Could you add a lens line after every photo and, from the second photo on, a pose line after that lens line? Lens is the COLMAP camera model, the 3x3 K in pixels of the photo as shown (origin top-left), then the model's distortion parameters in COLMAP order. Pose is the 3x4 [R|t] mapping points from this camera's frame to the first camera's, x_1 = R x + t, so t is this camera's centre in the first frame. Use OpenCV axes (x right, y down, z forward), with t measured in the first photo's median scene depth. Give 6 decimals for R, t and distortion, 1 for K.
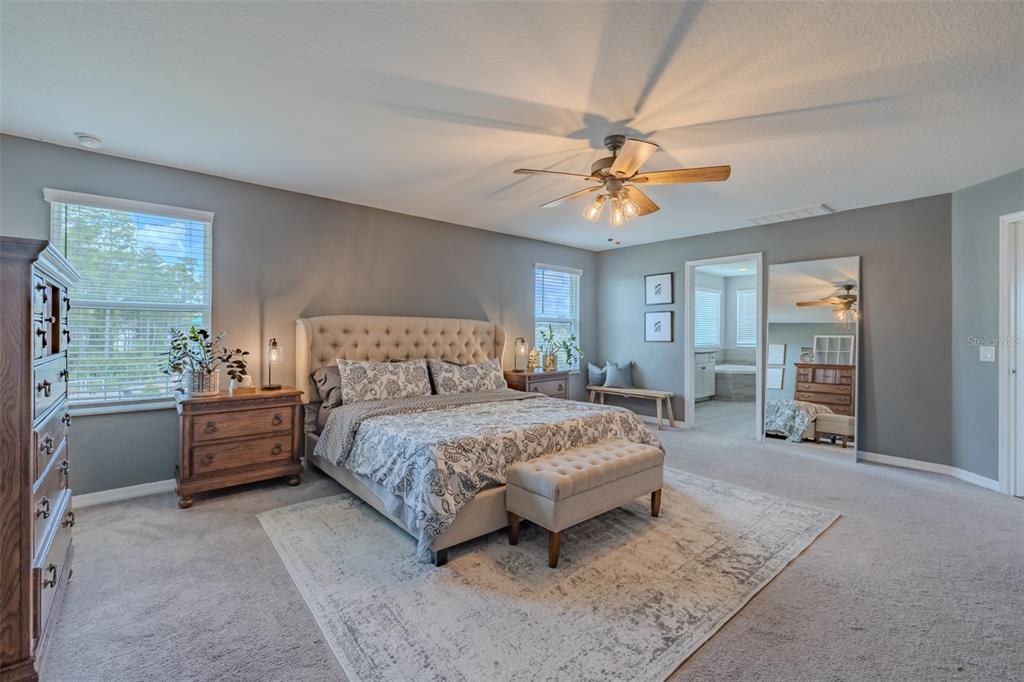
lens RADIAL K [[438.8, 0, 512.0], [0, 438.8, 334.5], [0, 0, 1]] dist [-0.000845, -0.000006]
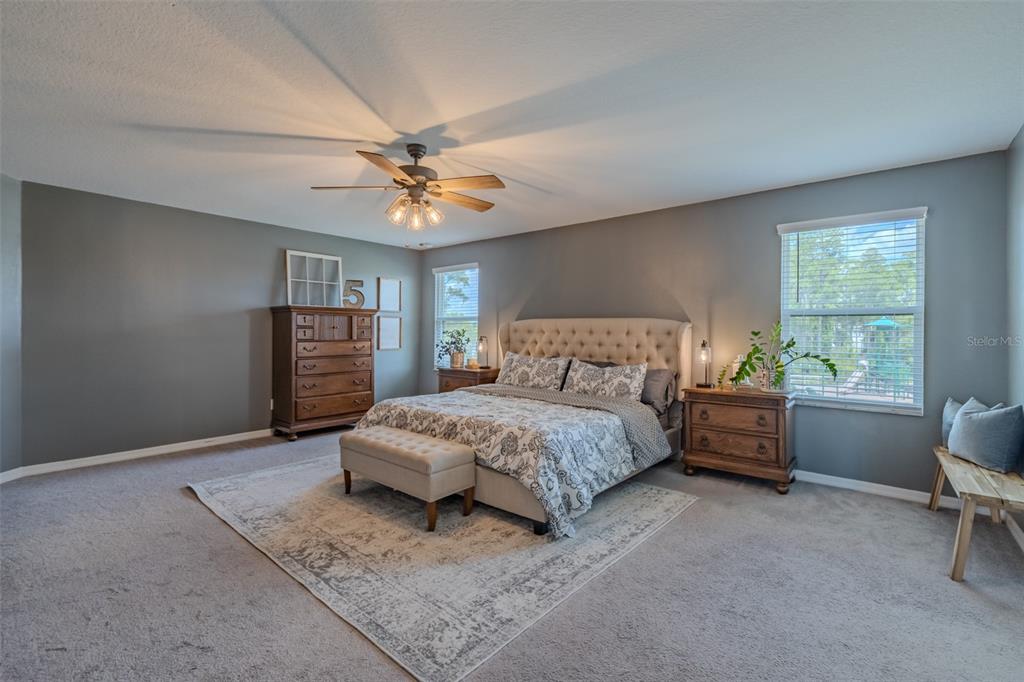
lens RADIAL K [[446.7, 0, 506.0], [0, 446.7, 335.9], [0, 0, 1]] dist [0.000202, 0.000119]
pose [[0.157842, 0.007143, -0.987439, 1.272771], [-0.009990, 0.999934, 0.005636, -0.001782], [0.987414, 0.008975, 0.157903, 1.002418]]
